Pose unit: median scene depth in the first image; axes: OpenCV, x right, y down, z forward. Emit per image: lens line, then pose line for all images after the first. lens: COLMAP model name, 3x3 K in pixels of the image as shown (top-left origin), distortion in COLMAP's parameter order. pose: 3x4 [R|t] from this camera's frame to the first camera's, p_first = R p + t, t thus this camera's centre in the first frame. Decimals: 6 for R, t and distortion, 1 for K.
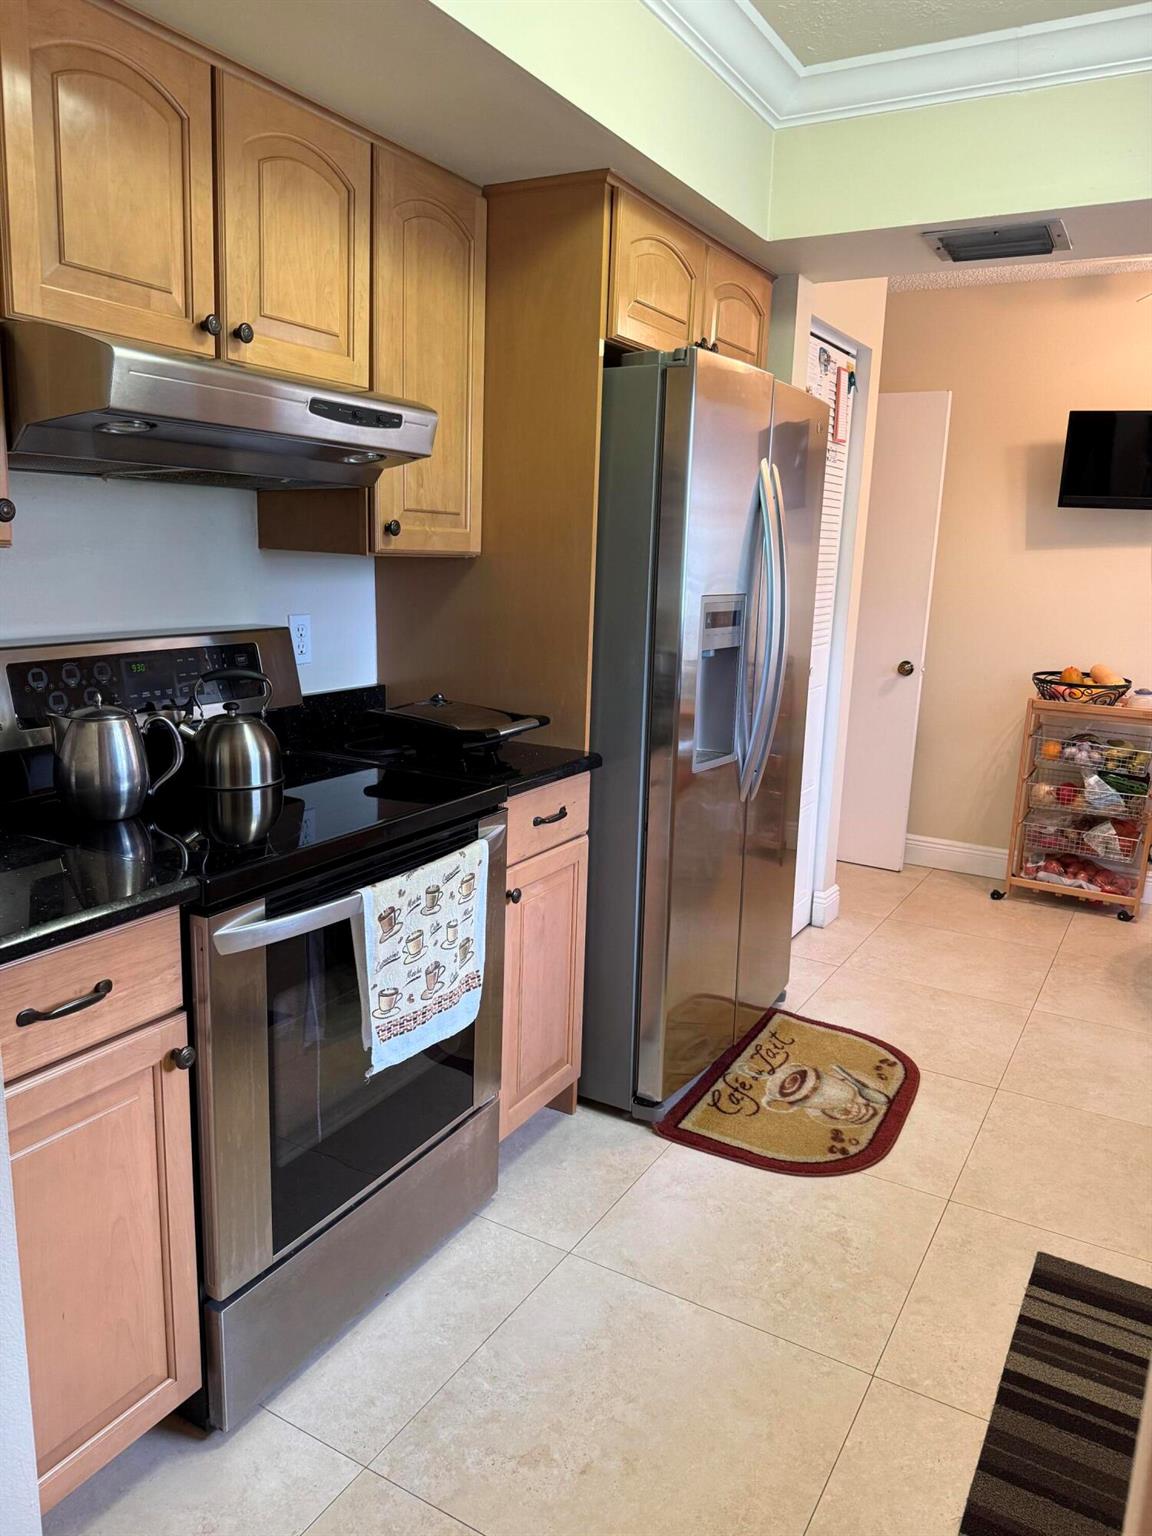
lens RADIAL K [[1087.5, 0, 568.5], [0, 1087.5, 772.0], [0, 0, 1]] dist [-0.003286, 0.002542]
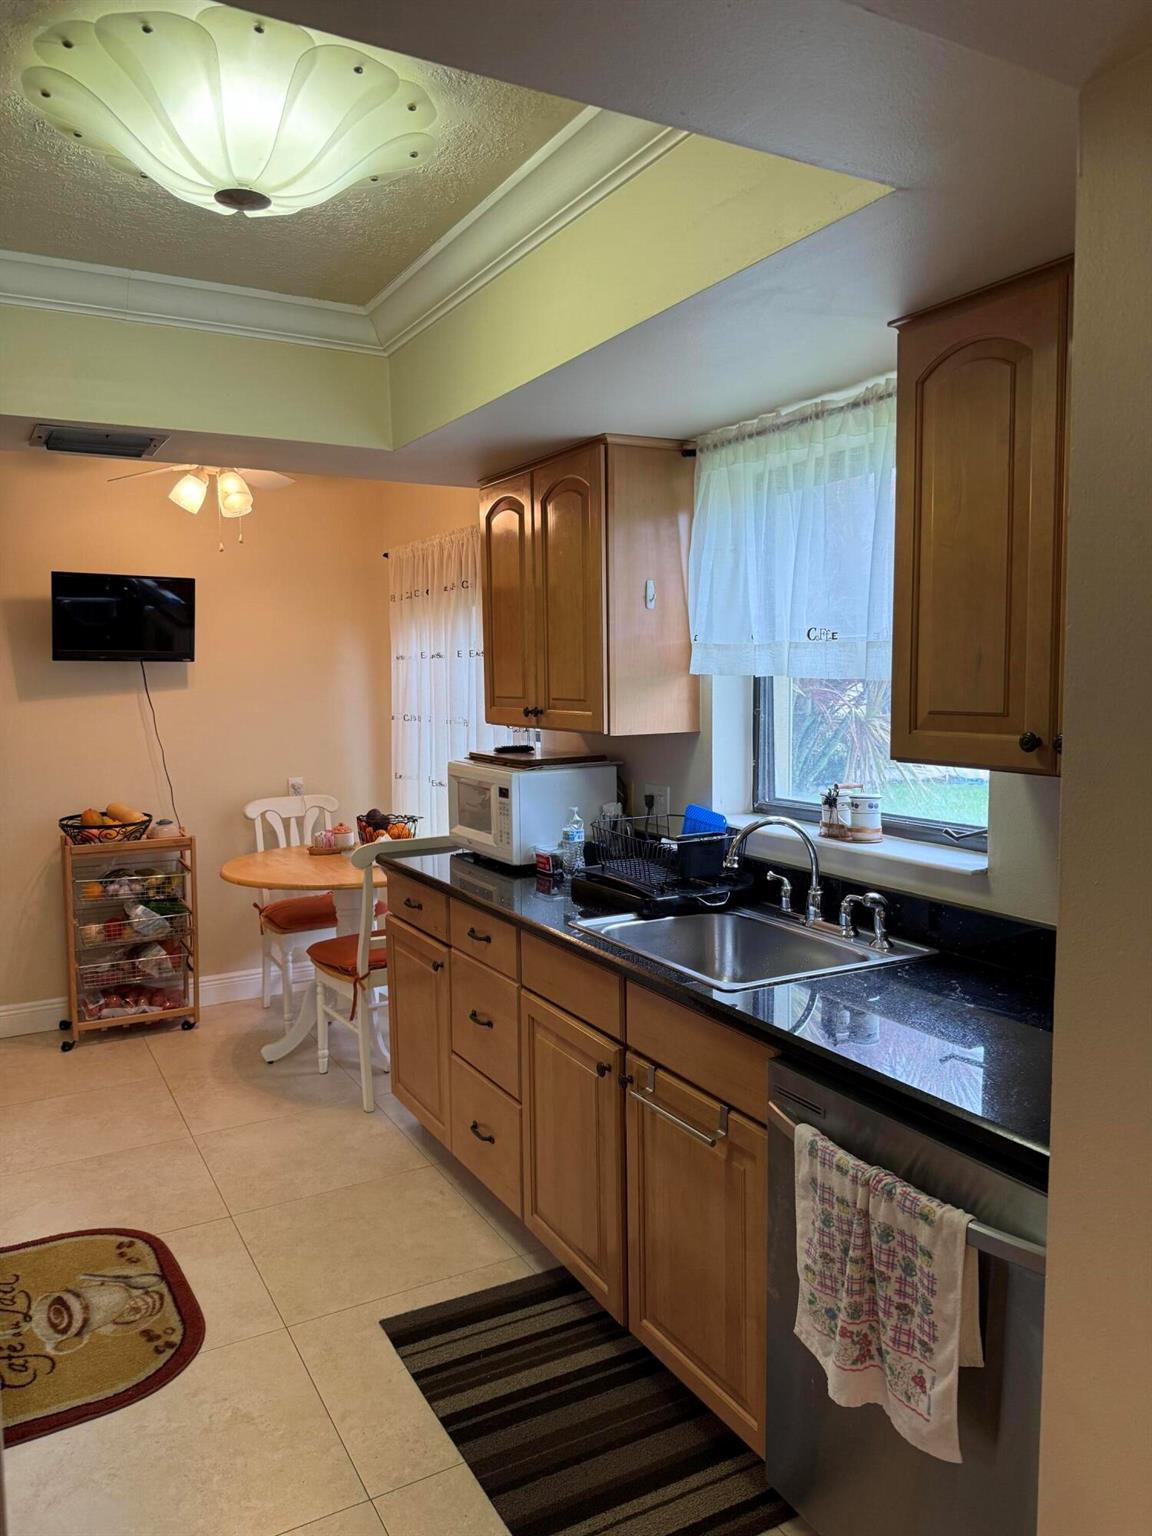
lens RADIAL K [[1087.5, 0, 568.4], [0, 1087.5, 763.5], [0, 0, 1]] dist [-0.003286, 0.002542]
pose [[0.508870, -0.113186, 0.853370, -0.269024], [0.206088, 0.978509, 0.006892, -0.073600], [-0.835810, 0.172362, 0.521260, 0.089626]]
